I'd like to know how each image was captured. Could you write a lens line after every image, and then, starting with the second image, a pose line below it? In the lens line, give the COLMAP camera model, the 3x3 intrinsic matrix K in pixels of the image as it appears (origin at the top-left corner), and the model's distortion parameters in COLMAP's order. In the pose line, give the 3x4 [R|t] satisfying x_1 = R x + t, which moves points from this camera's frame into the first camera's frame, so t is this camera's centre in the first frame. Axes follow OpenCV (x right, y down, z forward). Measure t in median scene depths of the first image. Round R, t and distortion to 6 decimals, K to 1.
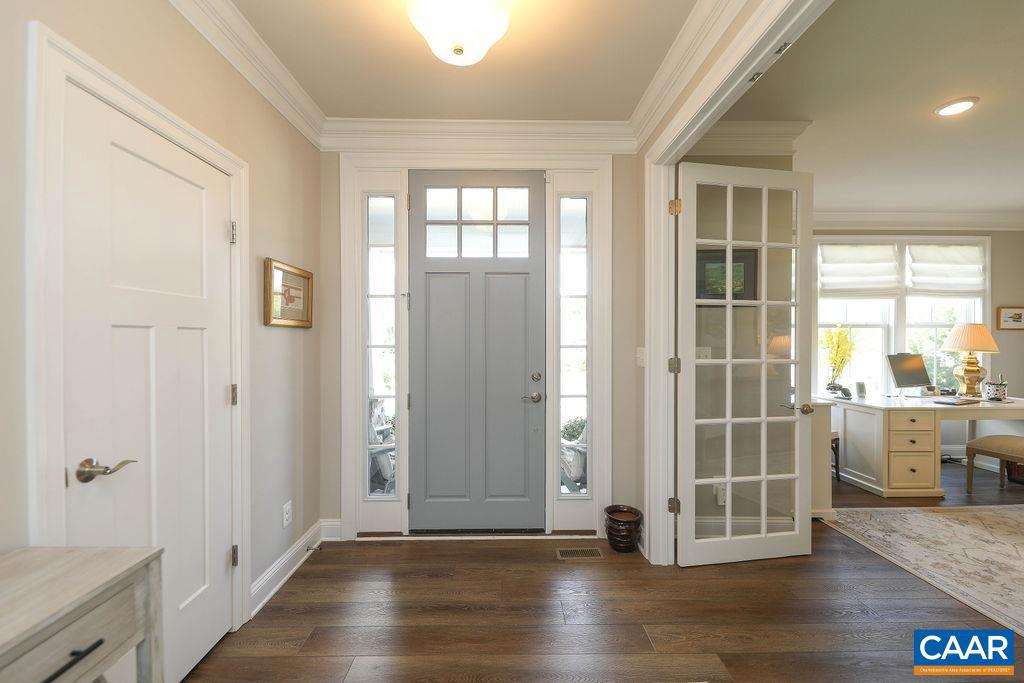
lens RADIAL K [[417.5, 0, 503.8], [0, 417.5, 343.1], [0, 0, 1]] dist [0.000478, -0.000904]
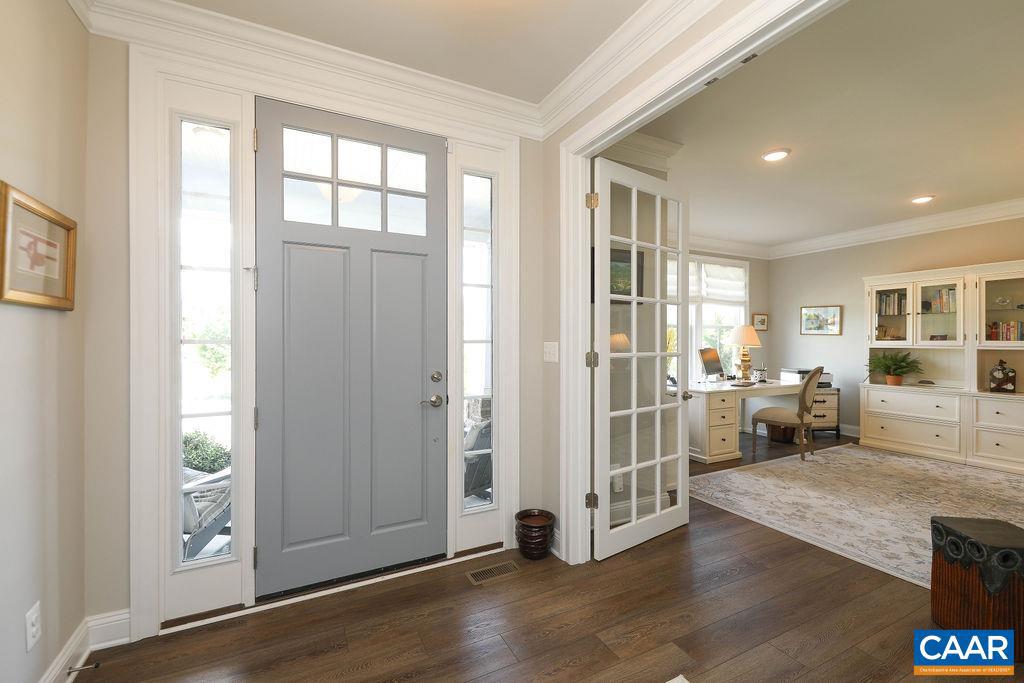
lens RADIAL K [[434.9, 0, 564.7], [0, 434.9, 338.9], [0, 0, 1]] dist [0.018461, -0.011032]
pose [[0.886488, 0.001637, 0.462748, -0.105869], [0.000380, 0.999991, -0.004266, 0.007050], [-0.462751, 0.003957, 0.886479, 0.087283]]
